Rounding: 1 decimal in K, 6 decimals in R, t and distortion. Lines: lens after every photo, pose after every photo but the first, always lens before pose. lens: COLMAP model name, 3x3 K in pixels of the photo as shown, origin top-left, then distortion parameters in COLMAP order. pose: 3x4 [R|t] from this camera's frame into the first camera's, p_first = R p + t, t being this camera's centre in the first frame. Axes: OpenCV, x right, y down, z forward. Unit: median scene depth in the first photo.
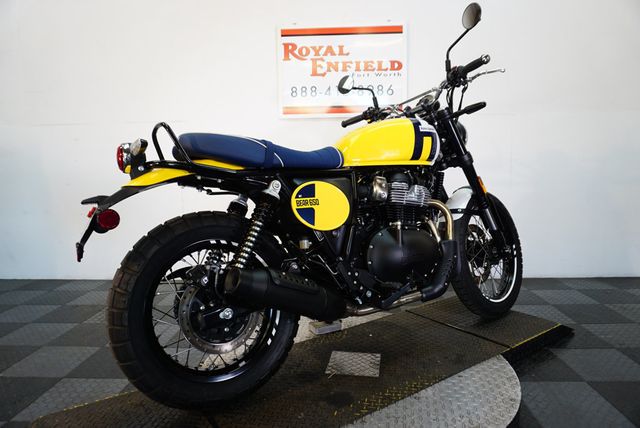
lens RADIAL K [[427.0, 0, 318.0], [0, 427.0, 214.6], [0, 0, 1]] dist [-0.036163, 0.017315]
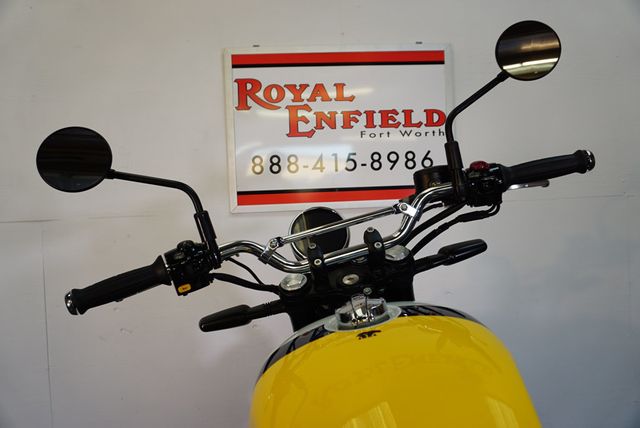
lens RADIAL K [[427.0, 0, 318.0], [0, 427.0, 214.6], [0, 0, 1]] dist [-0.036163, 0.017315]
pose [[0.993785, -0.026286, 0.108171, -0.040451], [0.037611, 0.993864, -0.104018, -0.167820], [-0.104773, 0.107440, 0.988675, 0.463845]]
